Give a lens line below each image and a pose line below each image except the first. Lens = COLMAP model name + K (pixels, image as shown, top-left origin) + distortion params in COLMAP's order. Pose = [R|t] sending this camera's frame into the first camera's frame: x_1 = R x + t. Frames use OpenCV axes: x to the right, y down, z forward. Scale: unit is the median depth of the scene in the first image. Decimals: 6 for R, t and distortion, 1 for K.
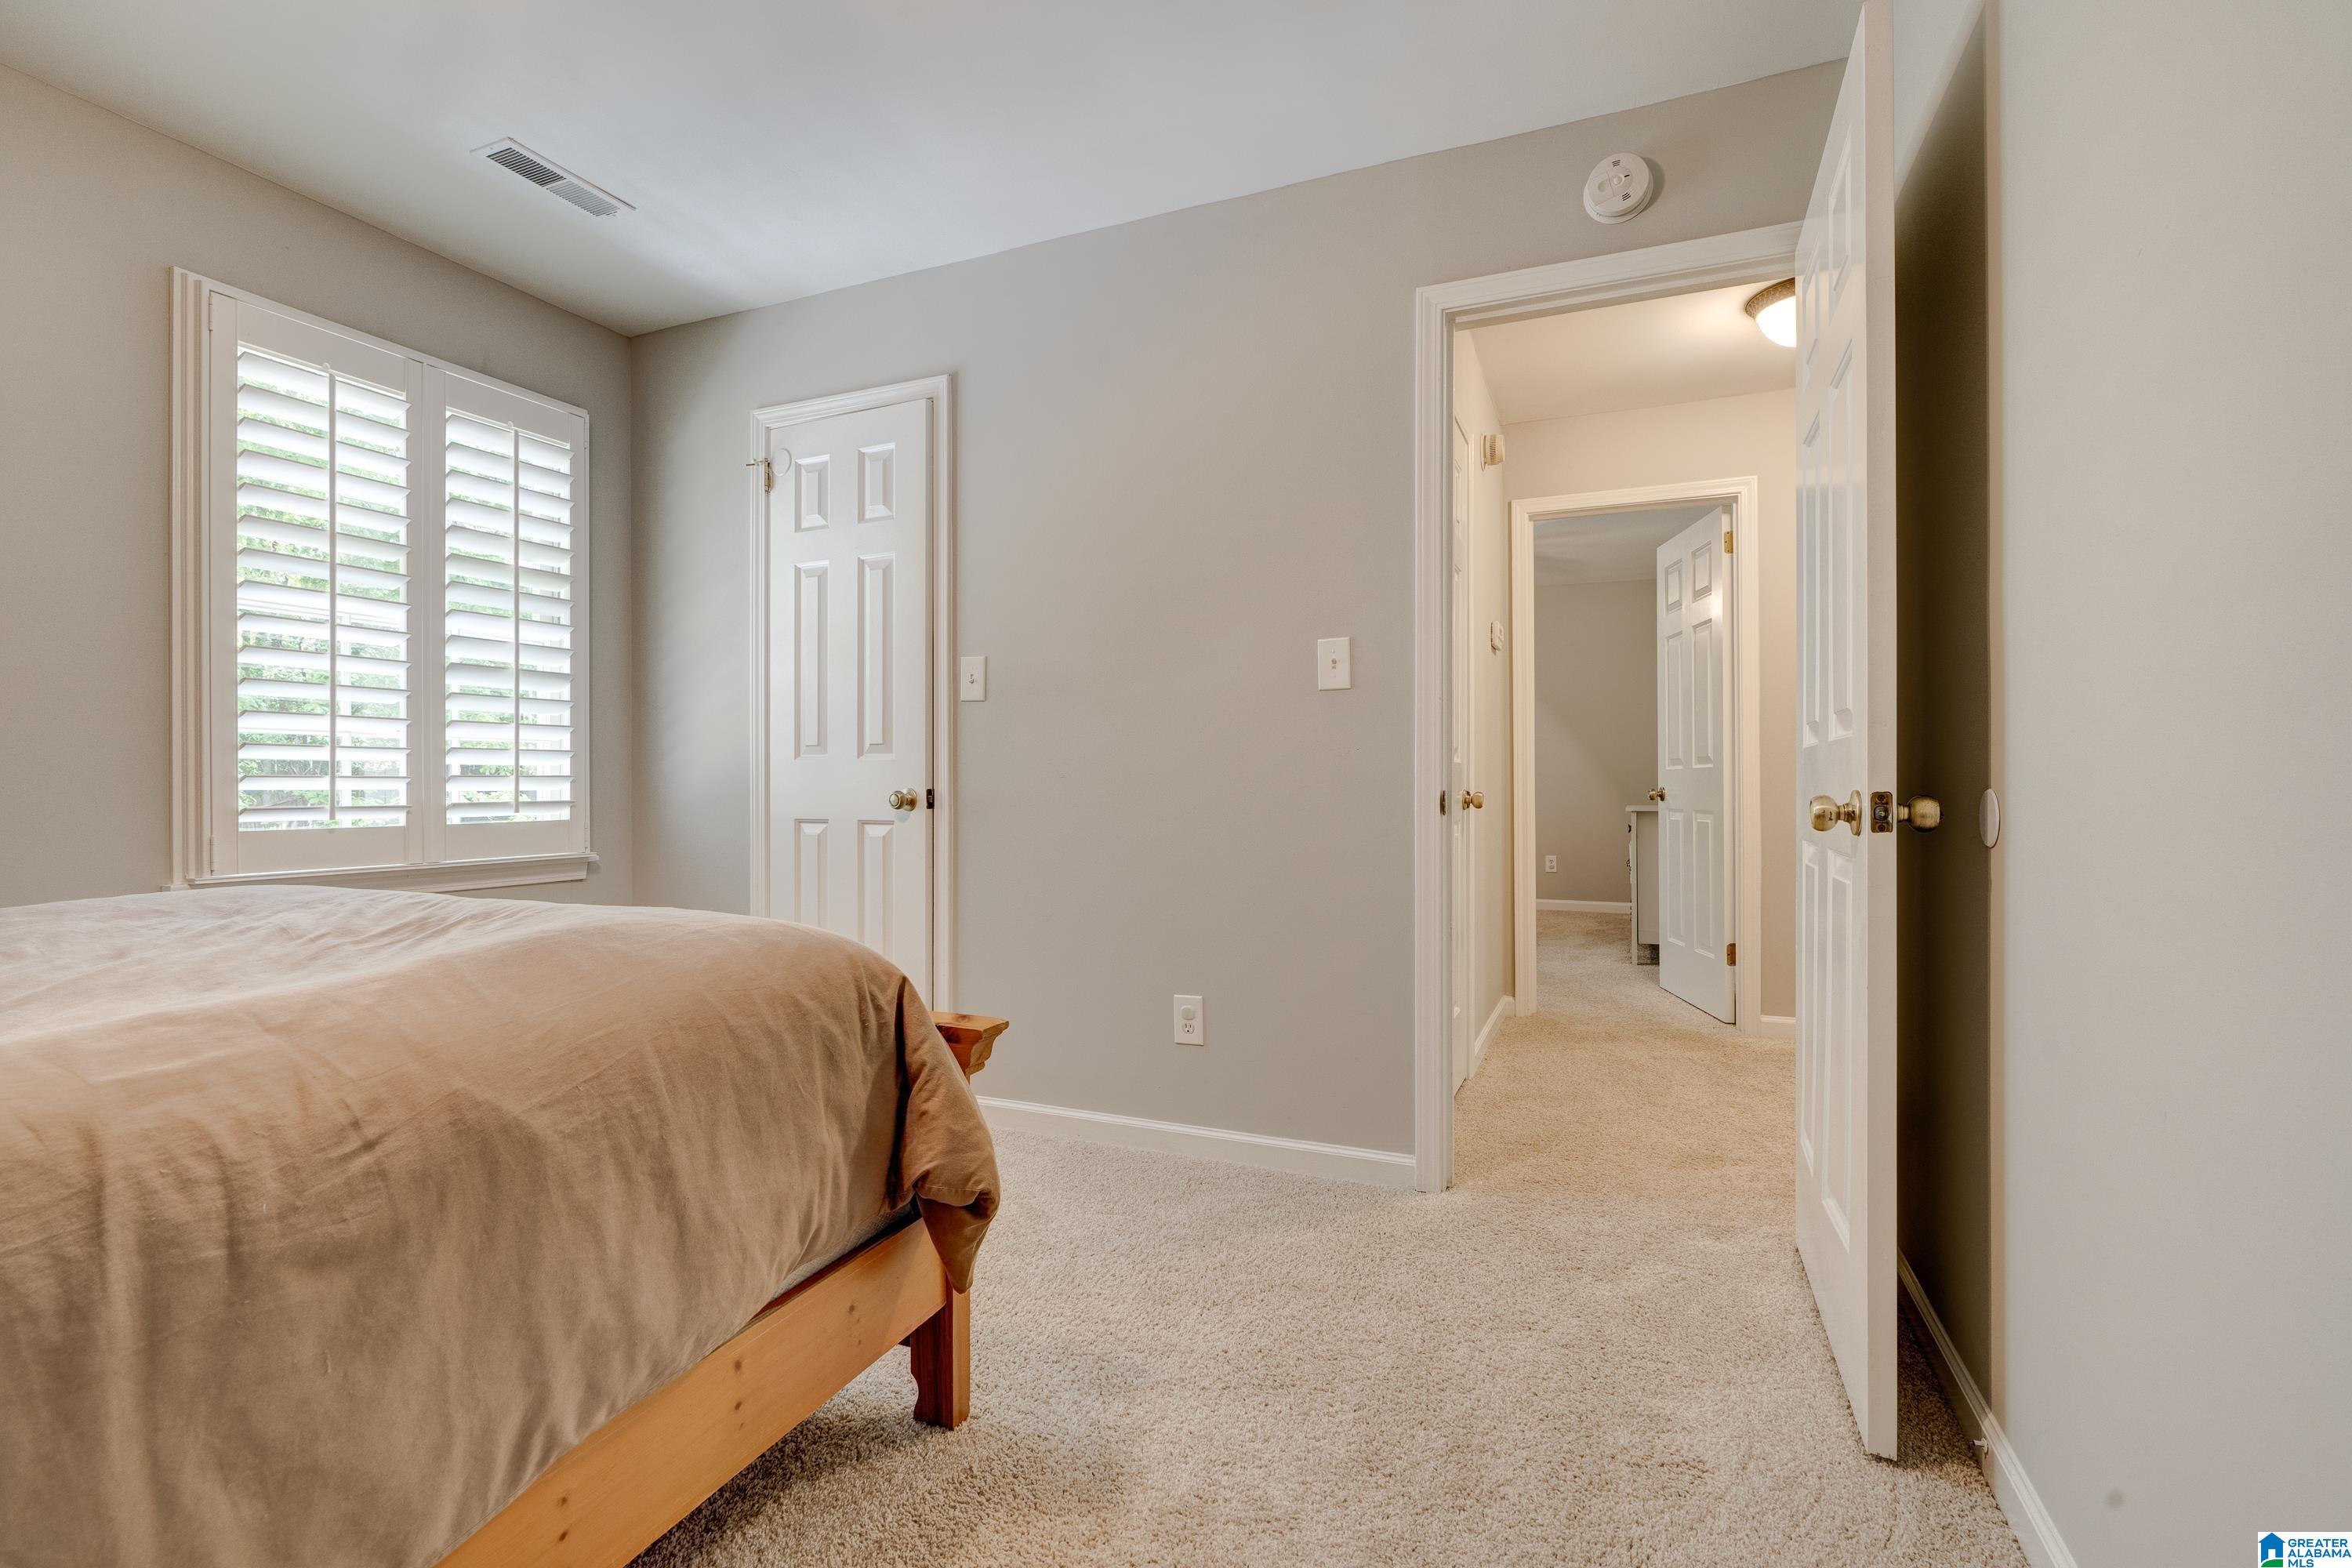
lens RADIAL K [[1079.4, 0, 1176.0], [0, 1079.4, 782.2], [0, 0, 1]] dist [-0.004374, -0.000110]
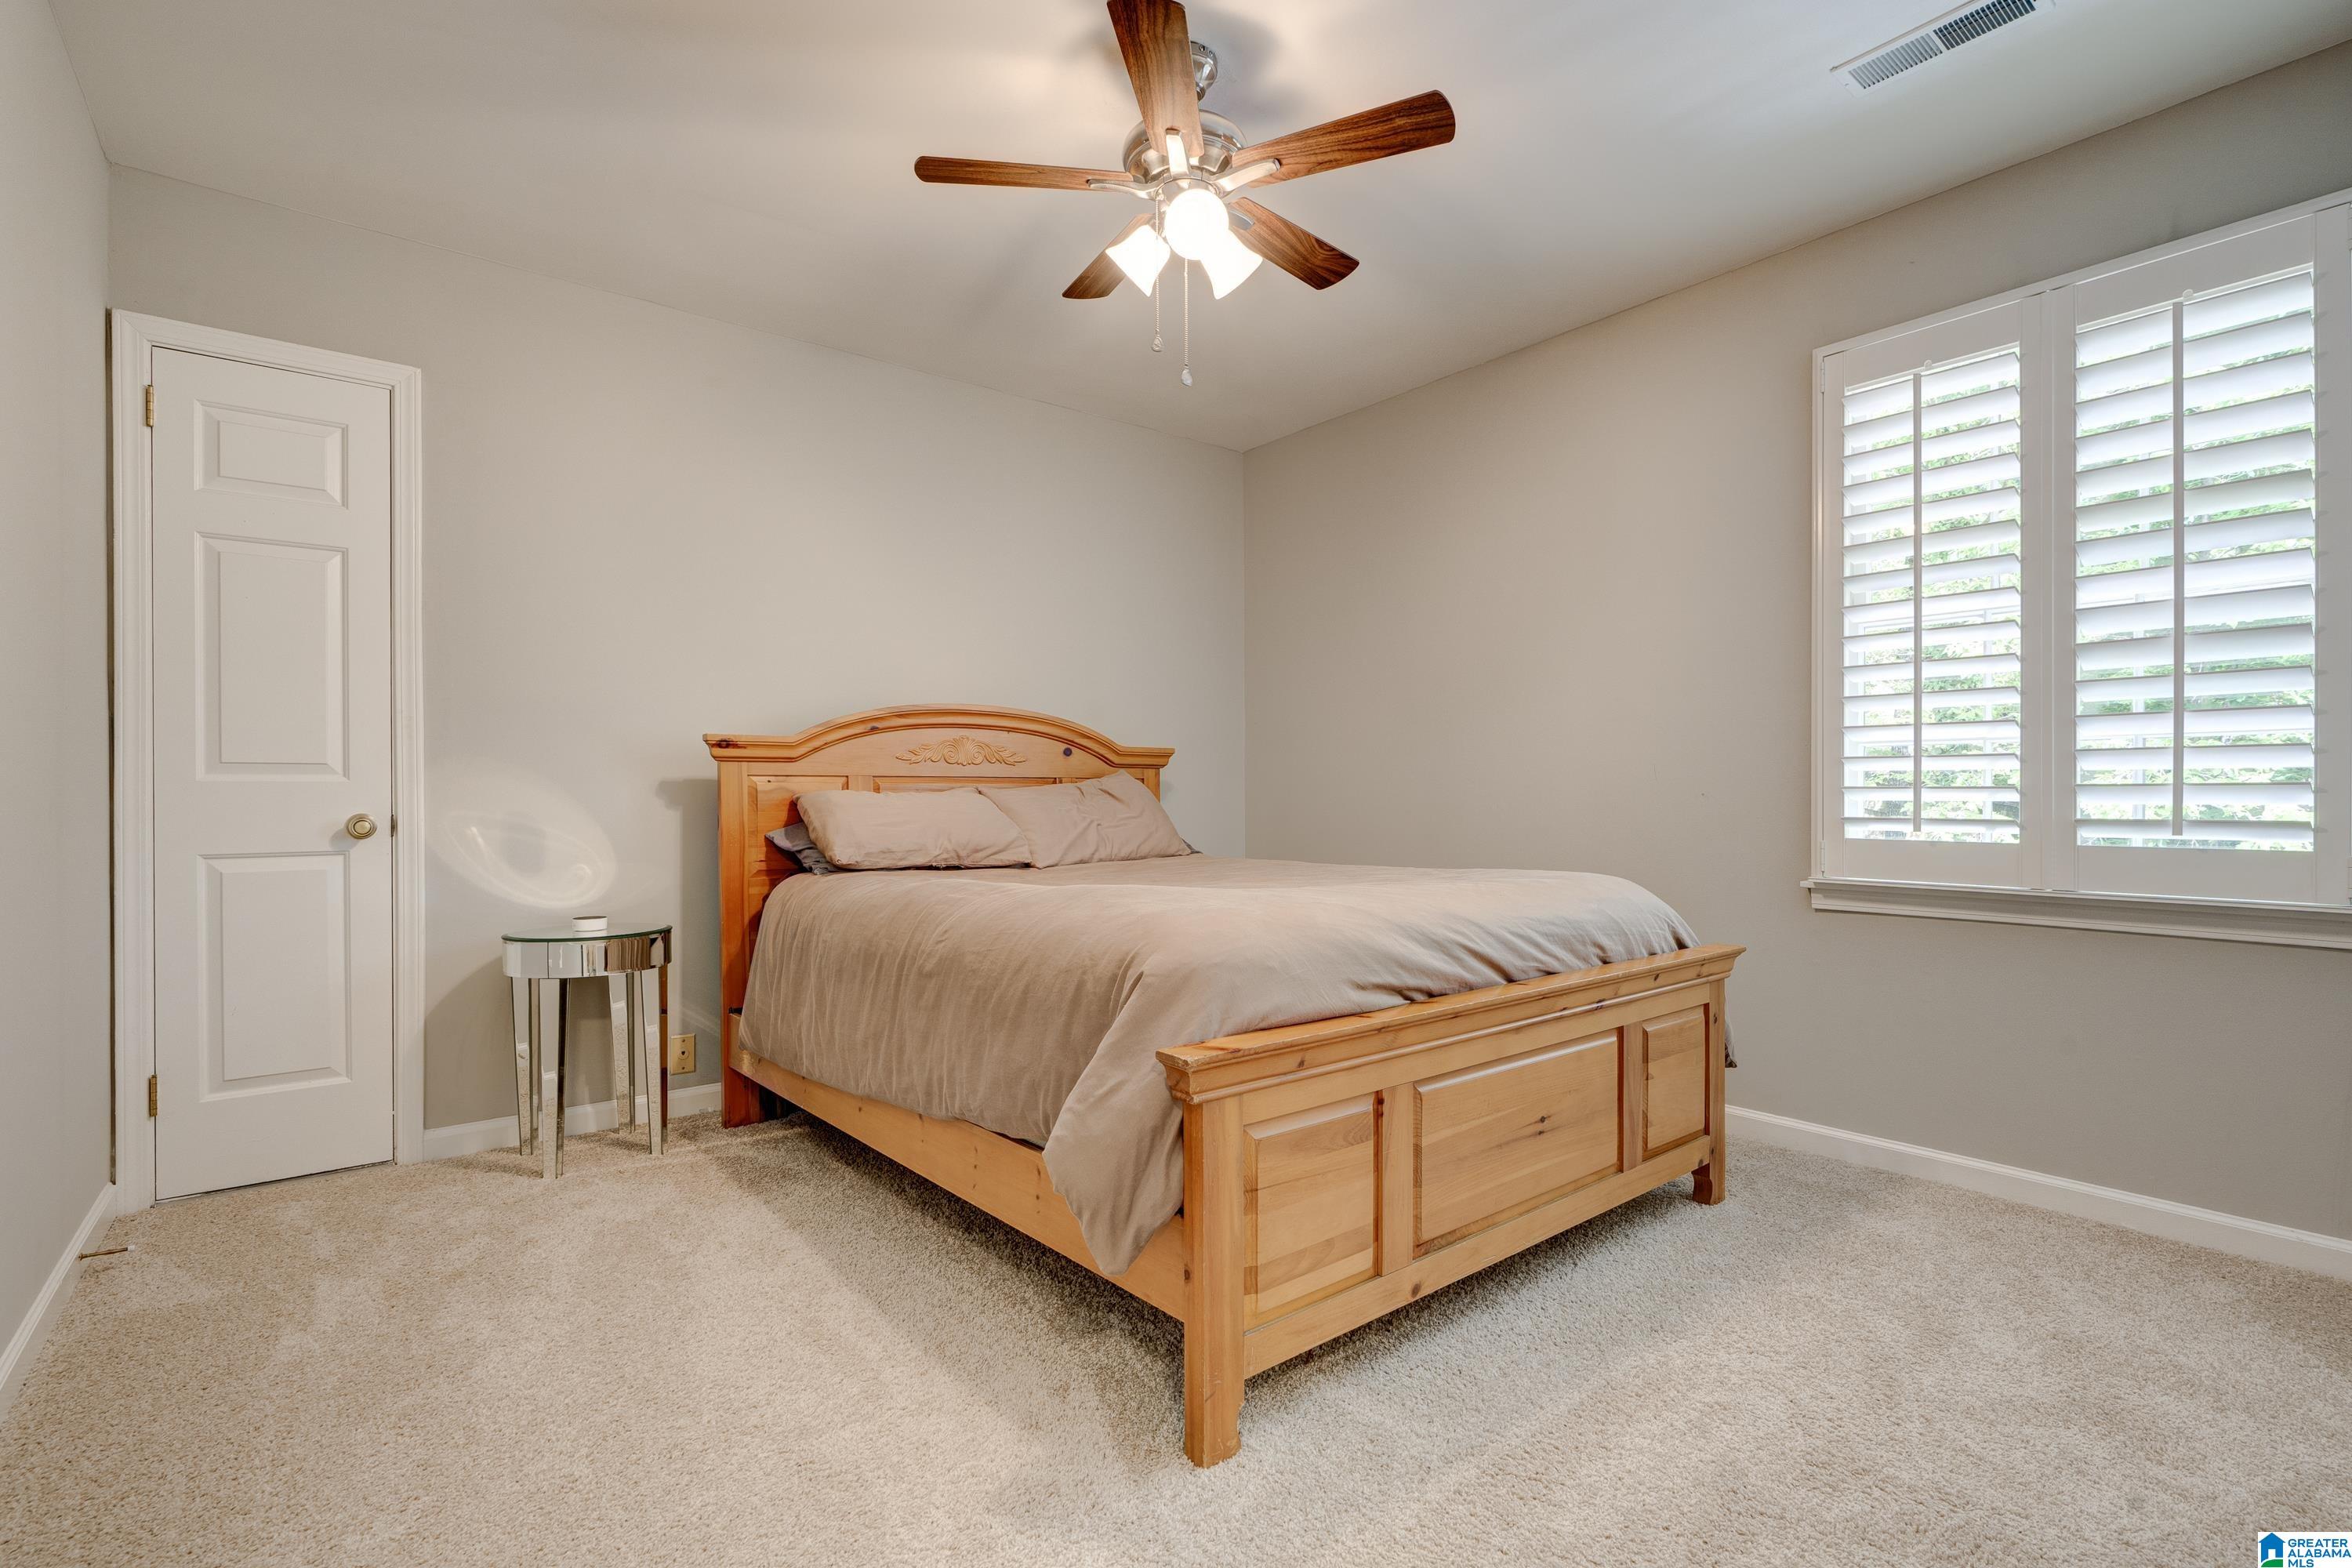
lens RADIAL K [[1079.4, 0, 1179.4], [0, 1079.4, 801.5], [0, 0, 1]] dist [-0.004374, -0.000110]
pose [[-0.470172, 0.005354, -0.882559, 0.346648], [0.002878, 0.999986, 0.004533, 0.001023], [0.882570, -0.000409, -0.470180, 0.777745]]
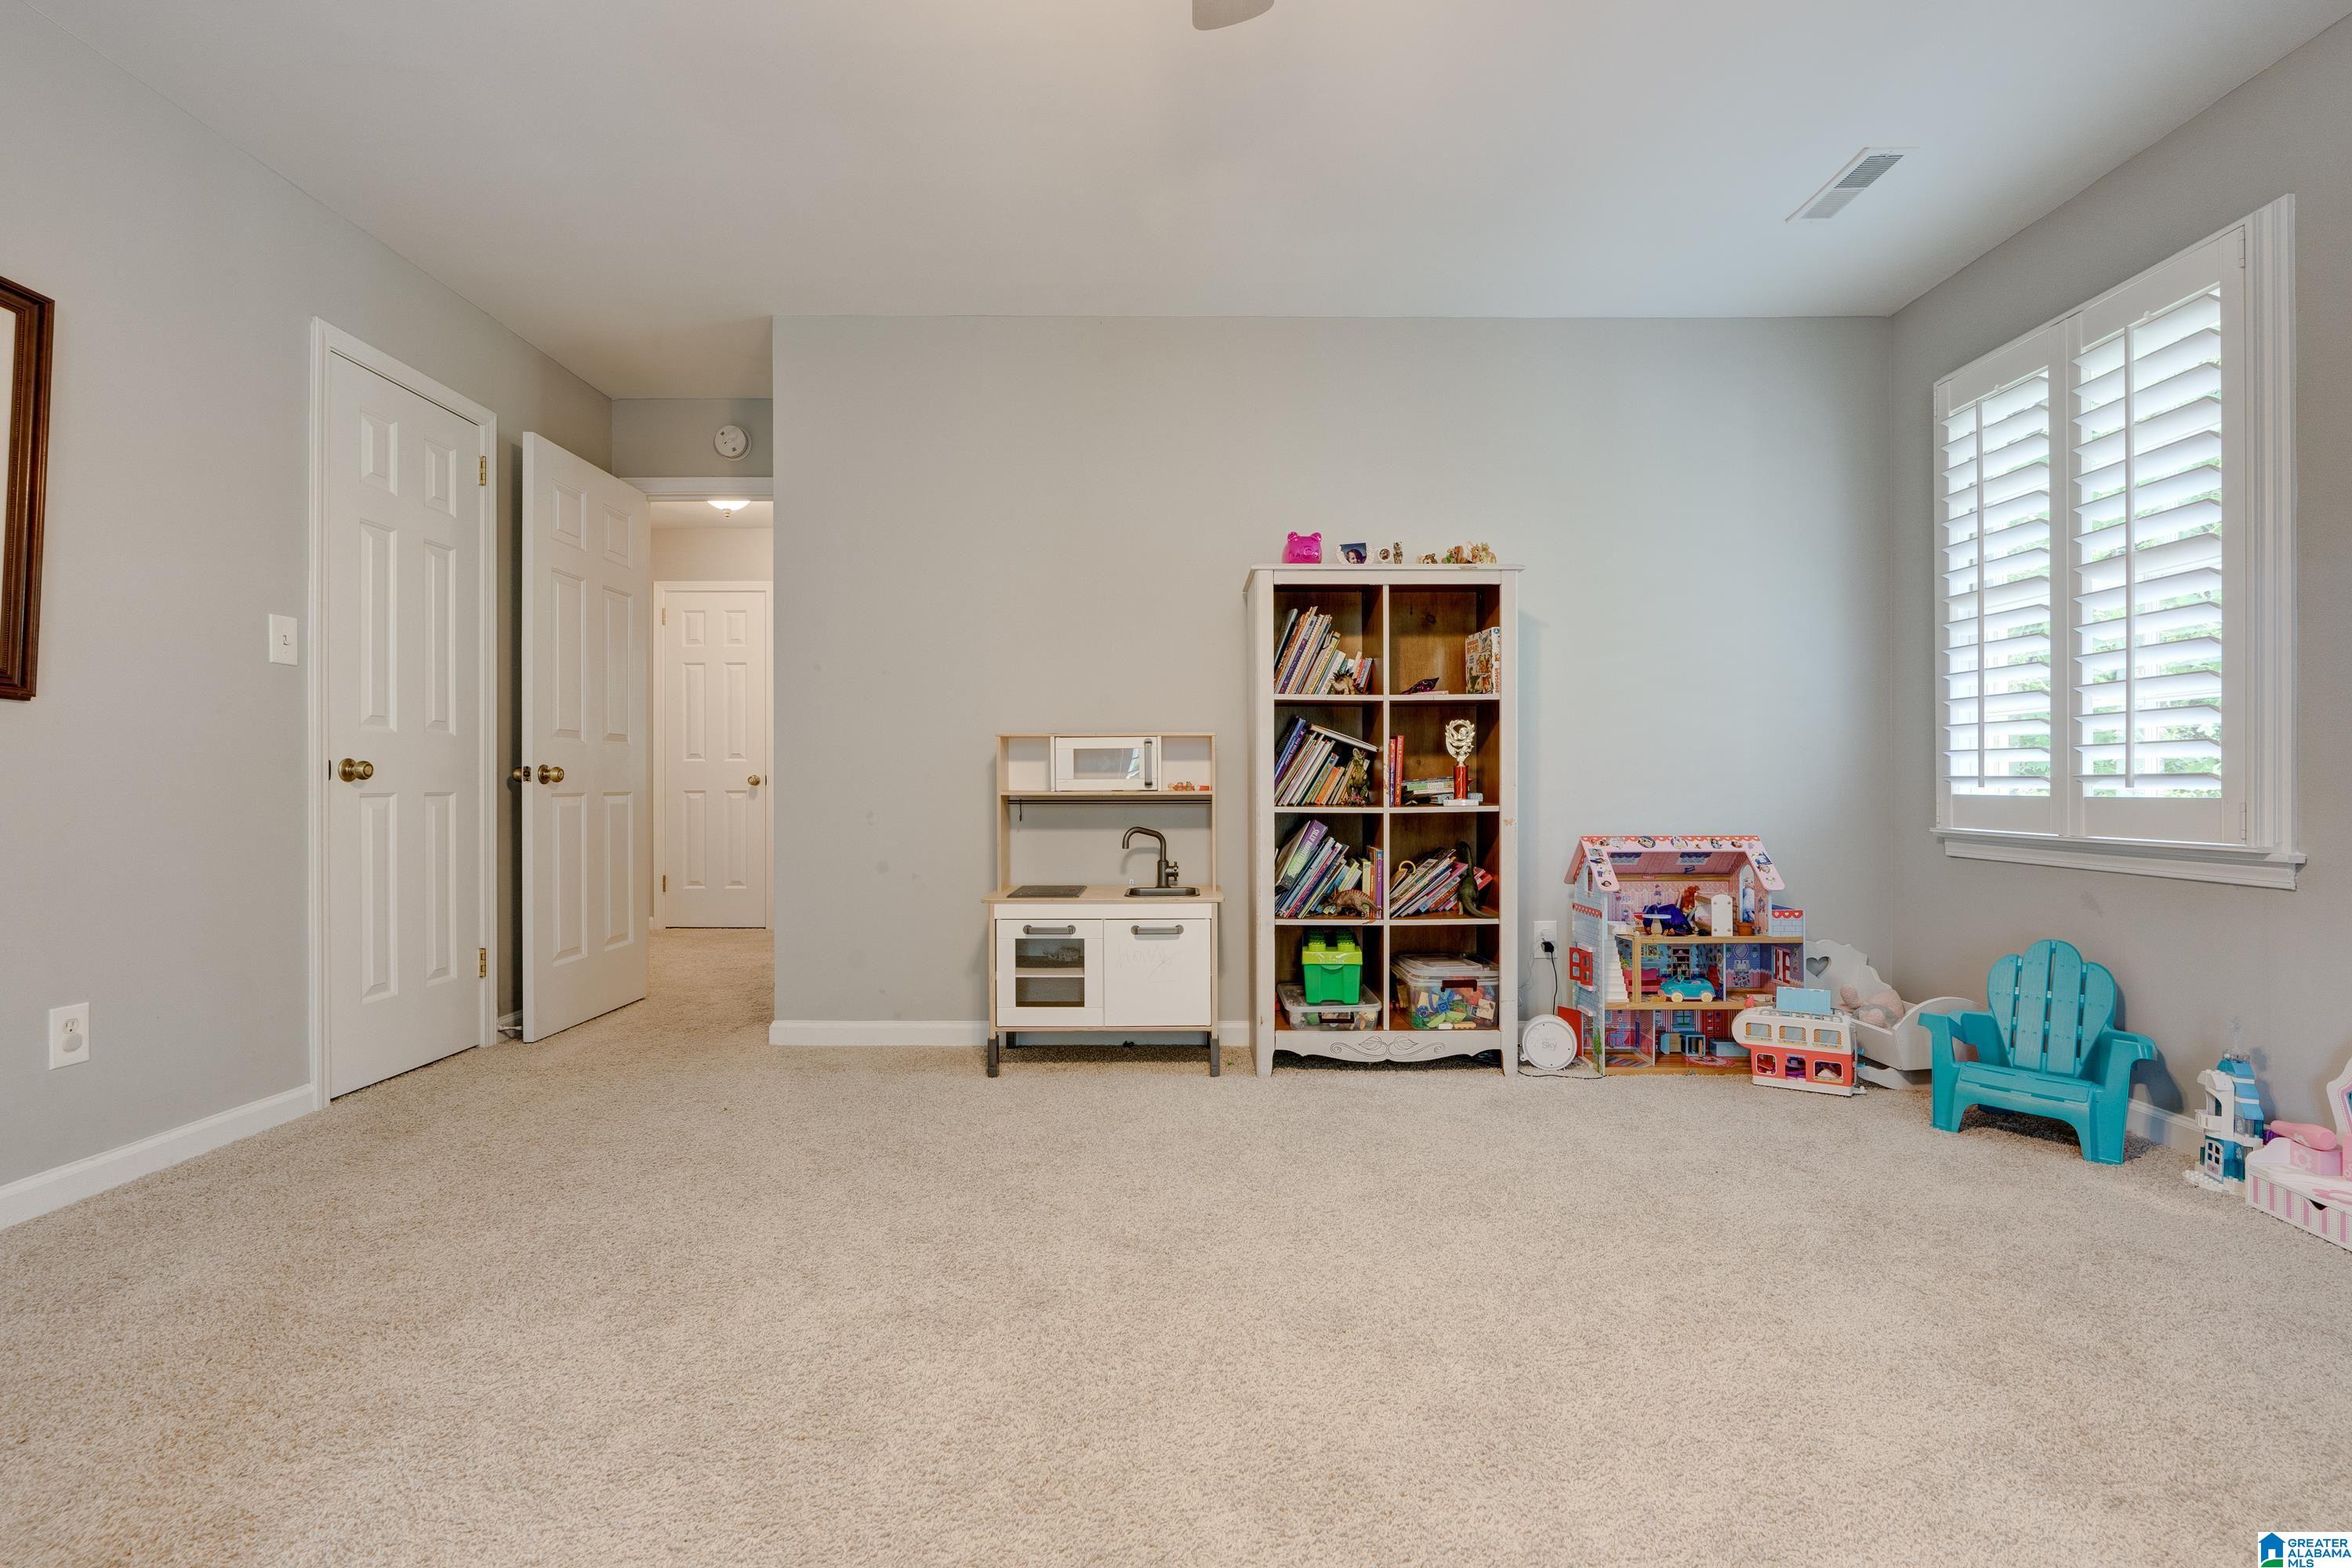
lens RADIAL K [[1079.4, 0, 1175.2], [0, 1079.4, 786.0], [0, 0, 1]] dist [-0.004374, -0.000110]
pose [[-0.916052, 0.025414, -0.400255, 0.426888], [0.027363, 0.999625, 0.000845, 0.007418], [0.400126, -0.010178, -0.916404, 1.529173]]
